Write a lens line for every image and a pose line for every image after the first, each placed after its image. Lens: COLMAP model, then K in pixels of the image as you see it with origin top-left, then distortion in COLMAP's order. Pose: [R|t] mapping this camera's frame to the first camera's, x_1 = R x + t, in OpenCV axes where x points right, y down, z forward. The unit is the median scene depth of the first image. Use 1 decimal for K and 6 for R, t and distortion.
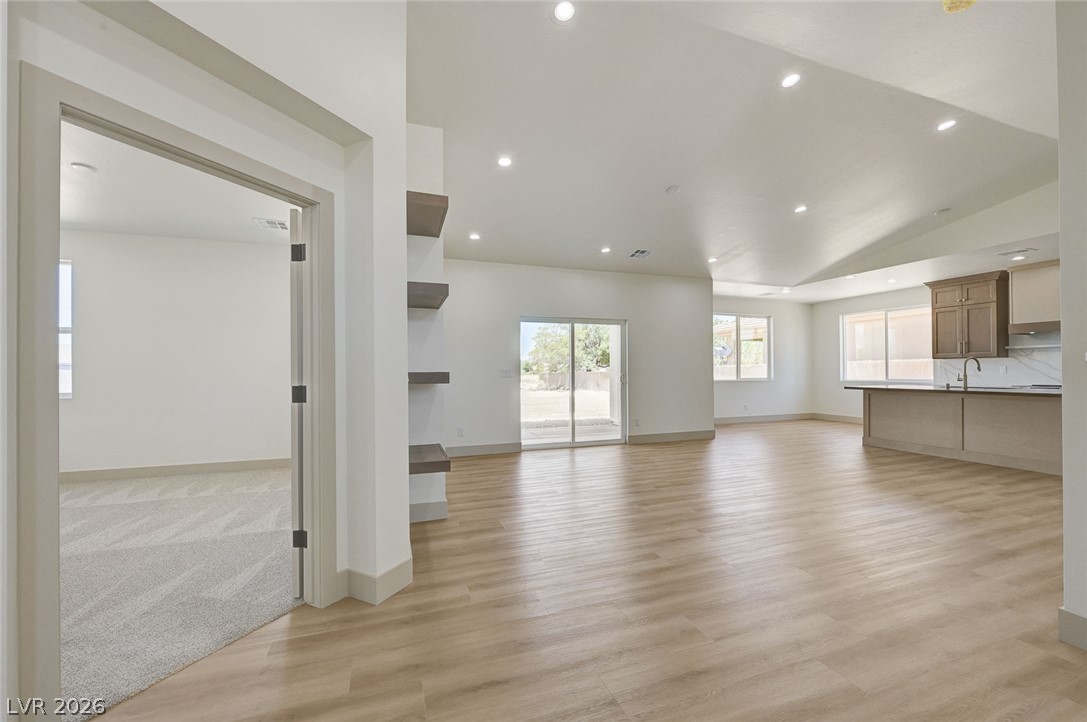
lens RADIAL K [[430.5, 0, 544.6], [0, 430.5, 374.7], [0, 0, 1]] dist [-0.004071, 0.000681]
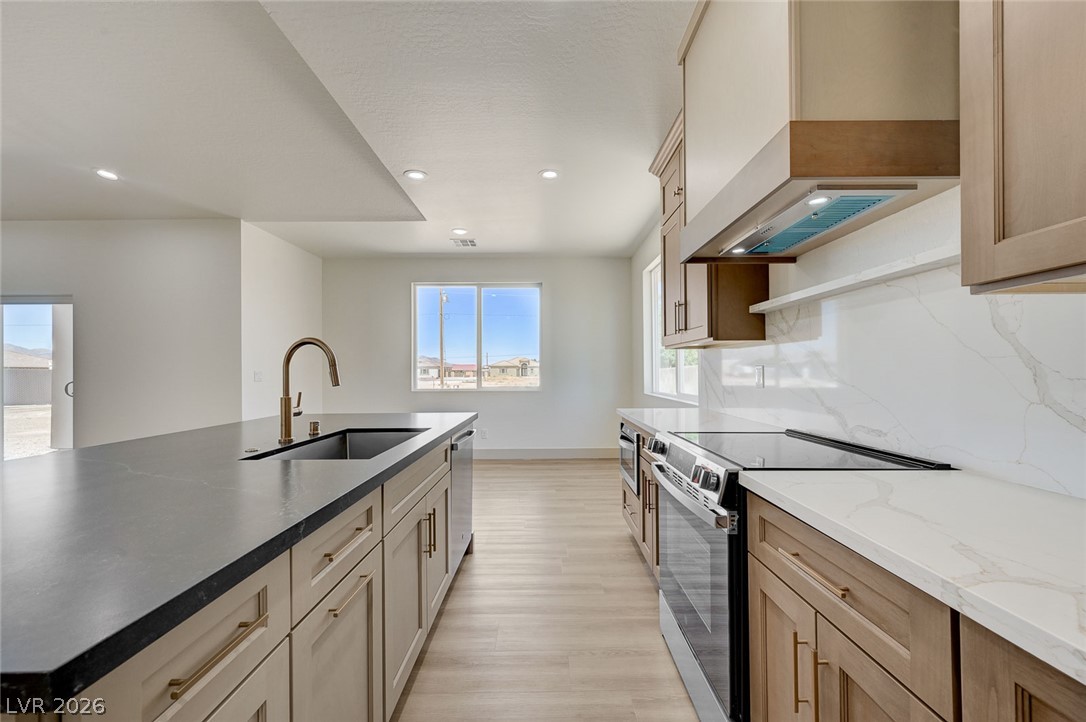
lens RADIAL K [[430.1, 0, 542.6], [0, 430.1, 364.6], [0, 0, 1]] dist [-0.004071, 0.000681]
pose [[0.943142, -0.005592, -0.332343, 0.959851], [-0.002017, 0.999744, -0.022547, -0.012889], [0.332384, 0.021935, 0.942889, 0.597199]]
